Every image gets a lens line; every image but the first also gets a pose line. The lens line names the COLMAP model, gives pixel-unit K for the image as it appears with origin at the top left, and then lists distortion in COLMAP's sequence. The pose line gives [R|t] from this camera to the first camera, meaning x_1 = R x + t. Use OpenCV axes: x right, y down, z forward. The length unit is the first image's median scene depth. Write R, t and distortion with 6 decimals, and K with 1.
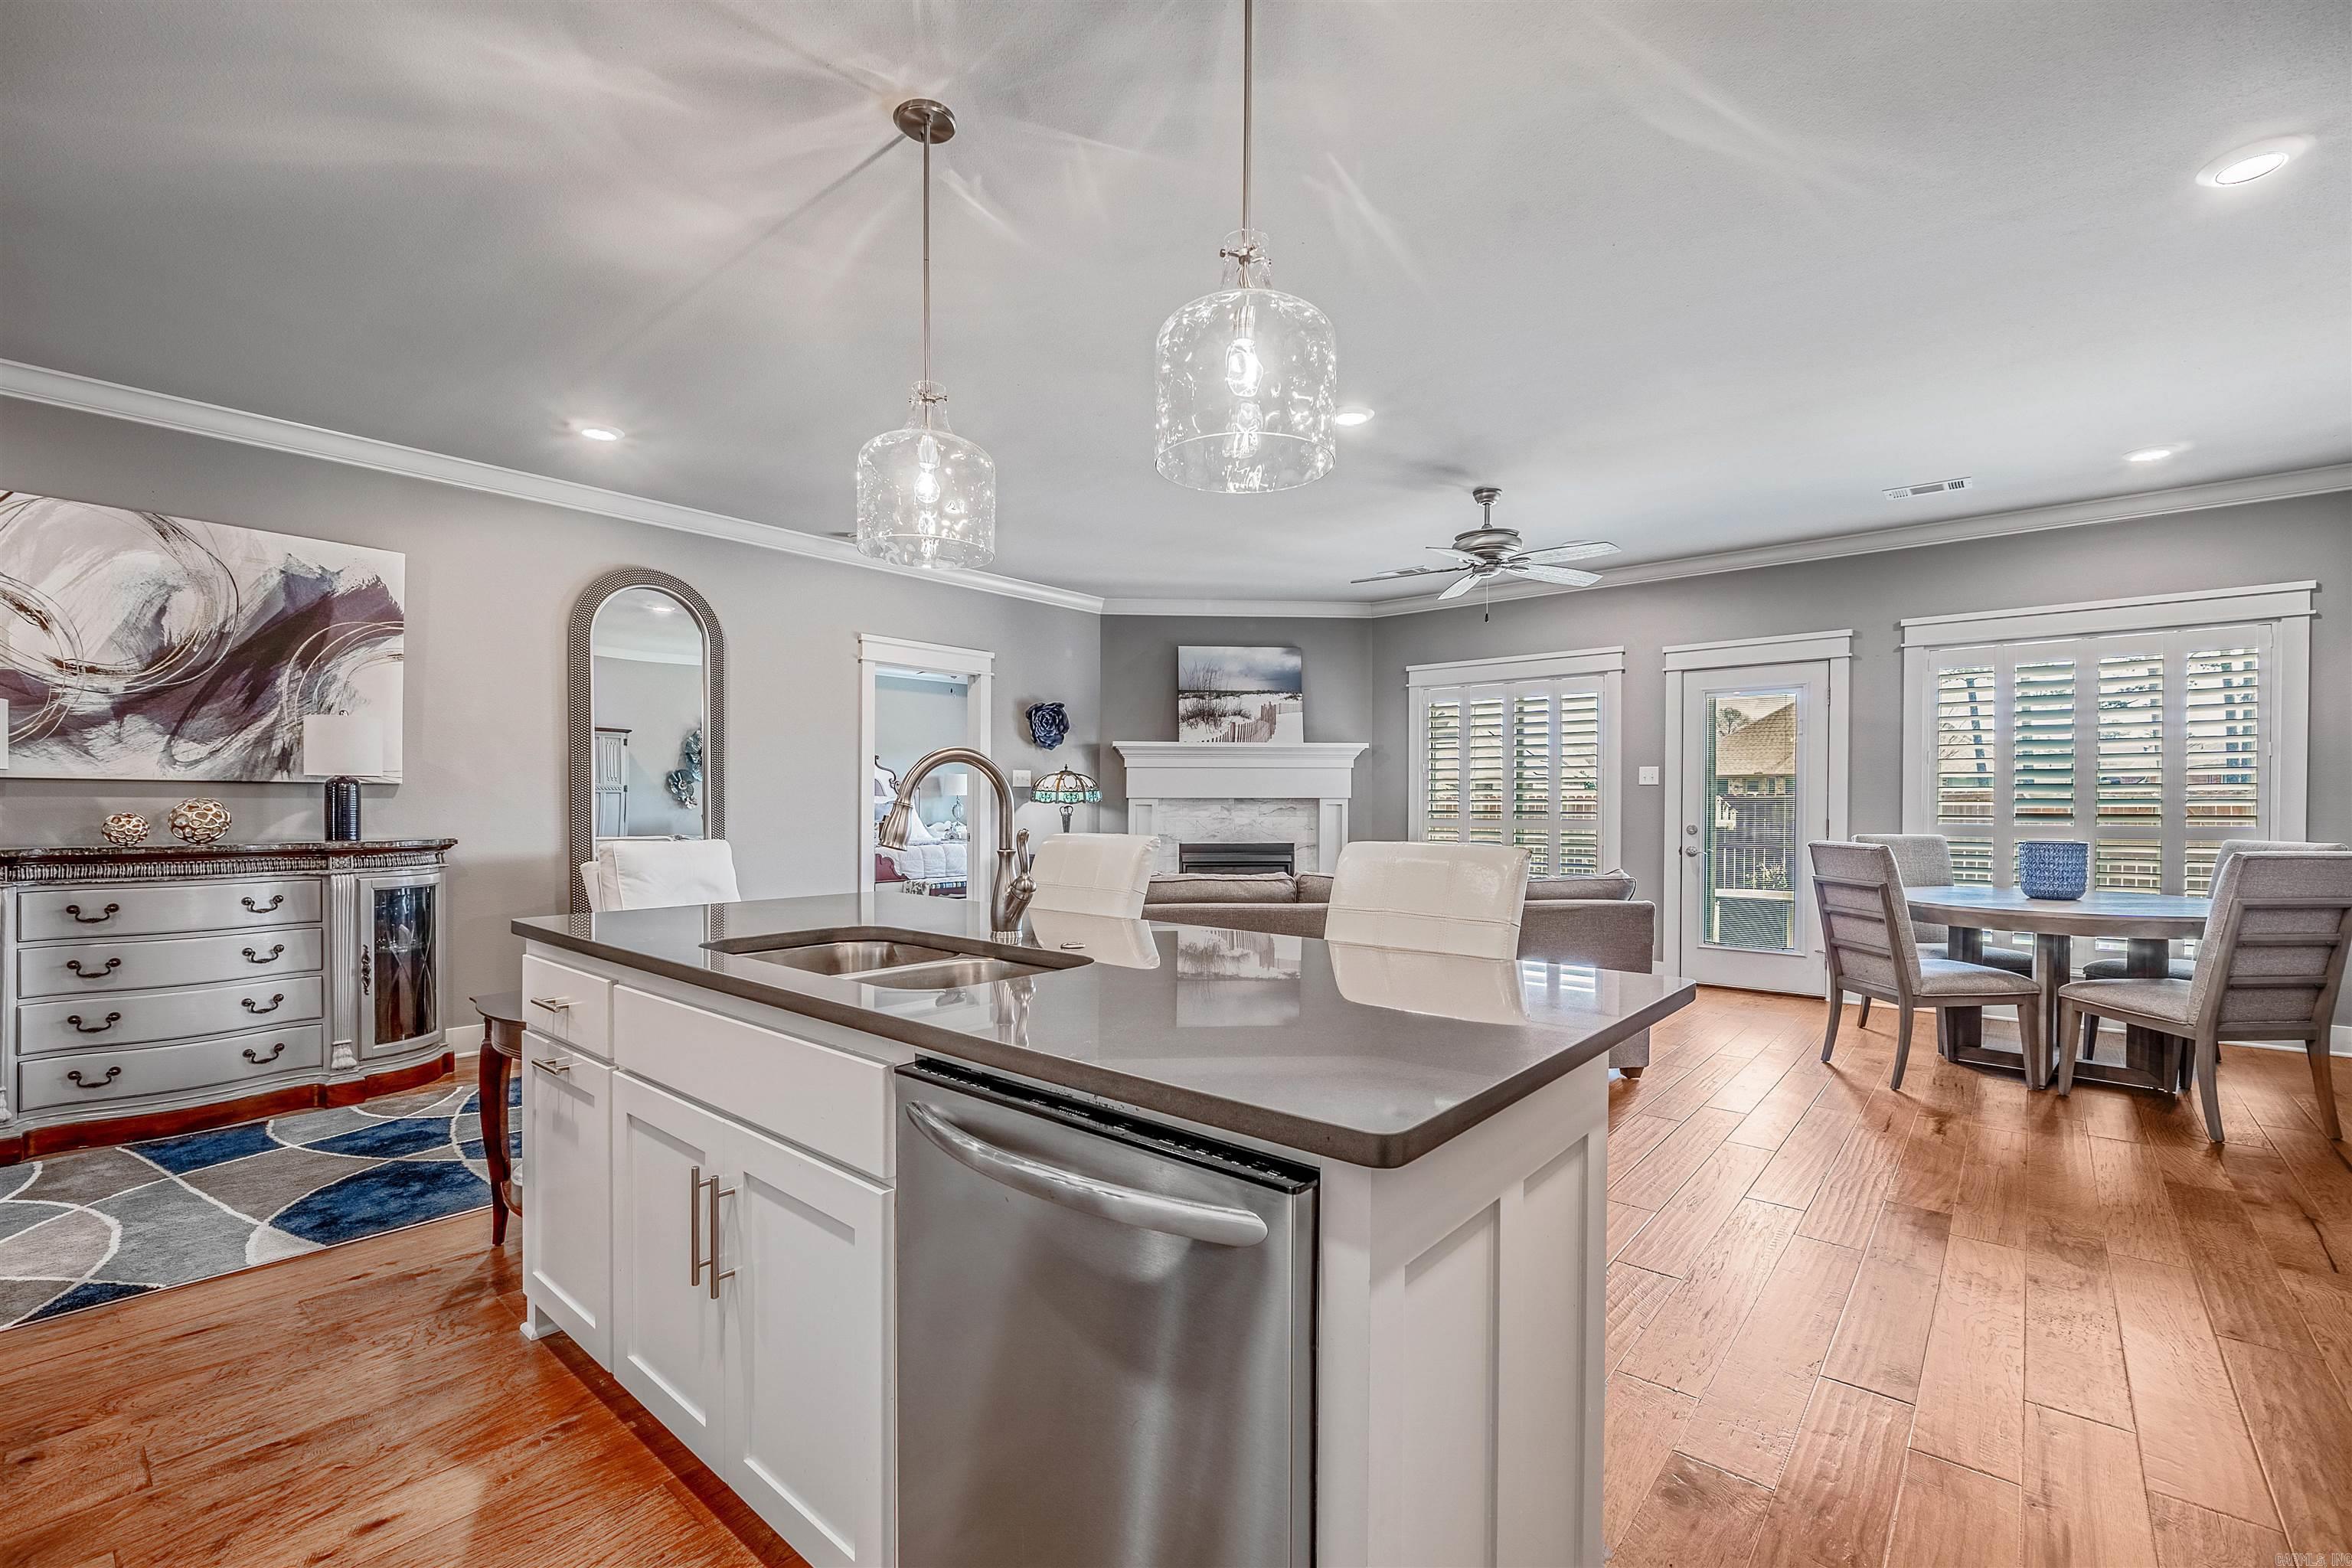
lens RADIAL K [[1007.5, 0, 1184.6], [0, 1007.5, 809.7], [0, 0, 1]] dist [-0.003608, -0.000342]
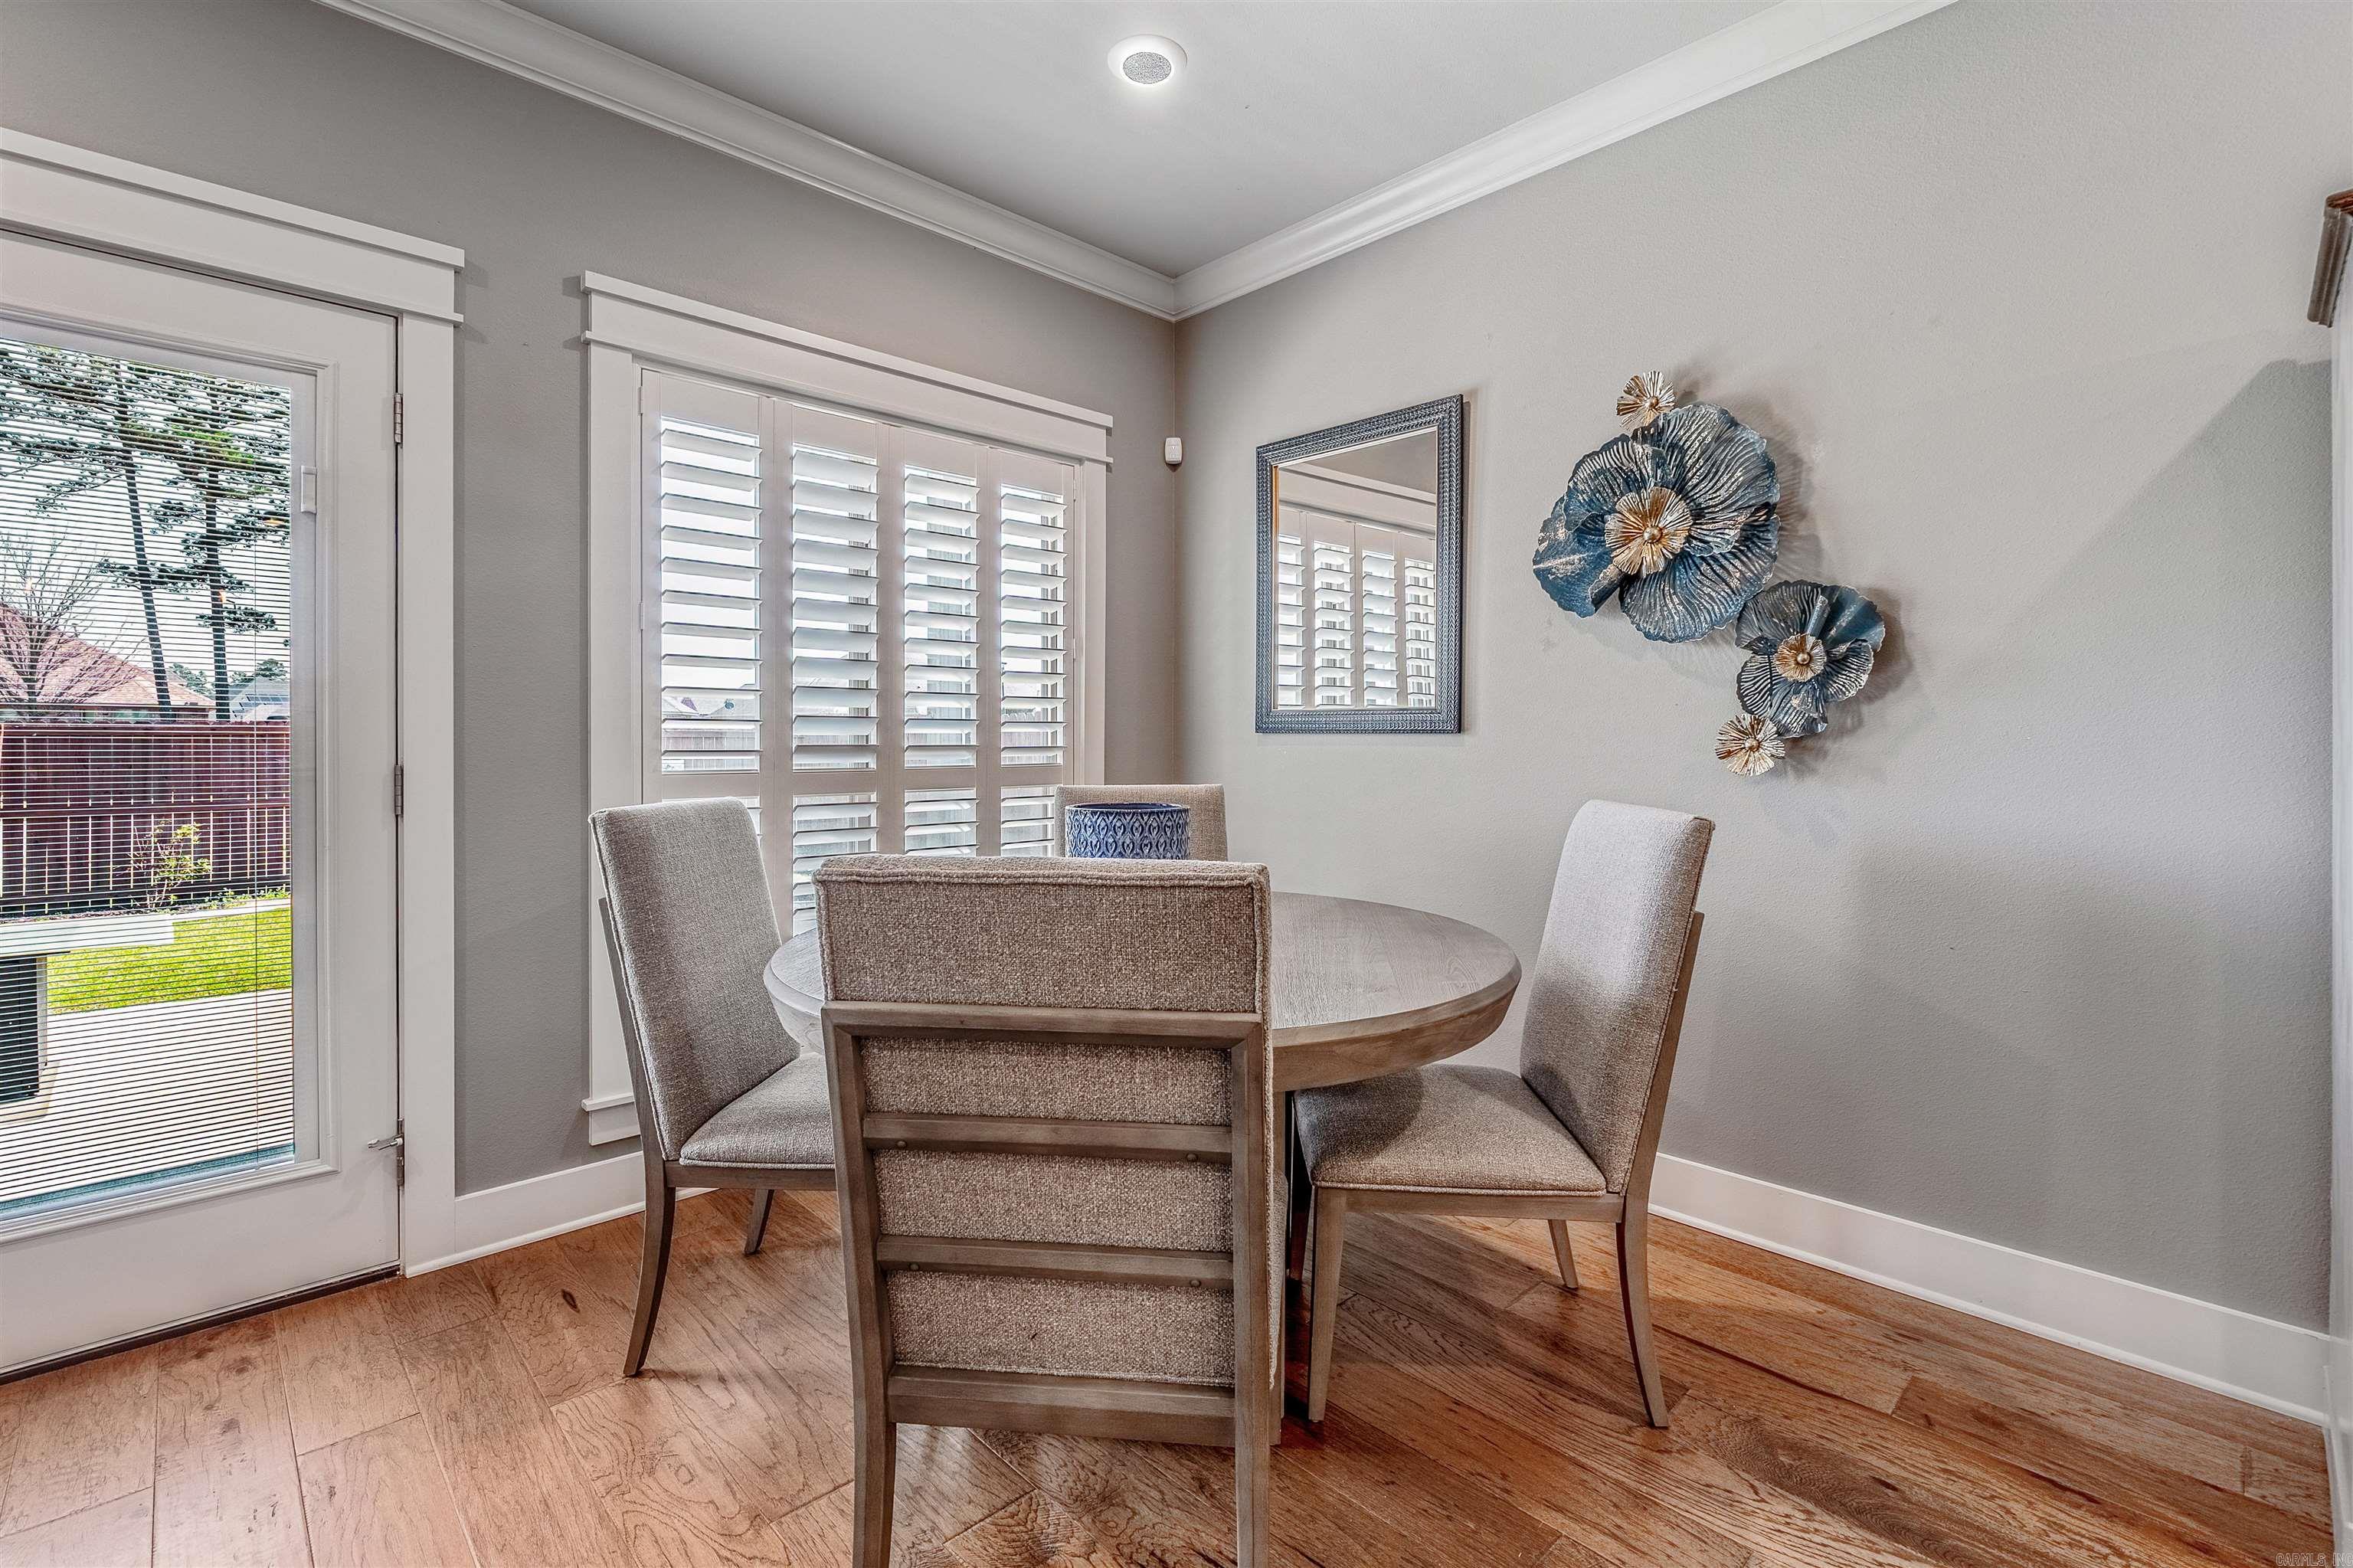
lens RADIAL K [[1050.6, 0, 1171.3], [0, 1050.6, 746.3], [0, 0, 1]] dist [-0.003973, -0.000583]
pose [[0.107564, -0.005374, 0.994184, 0.242911], [0.007510, 0.999961, 0.004593, 0.002571], [-0.994170, 0.006972, 0.107600, 0.554311]]
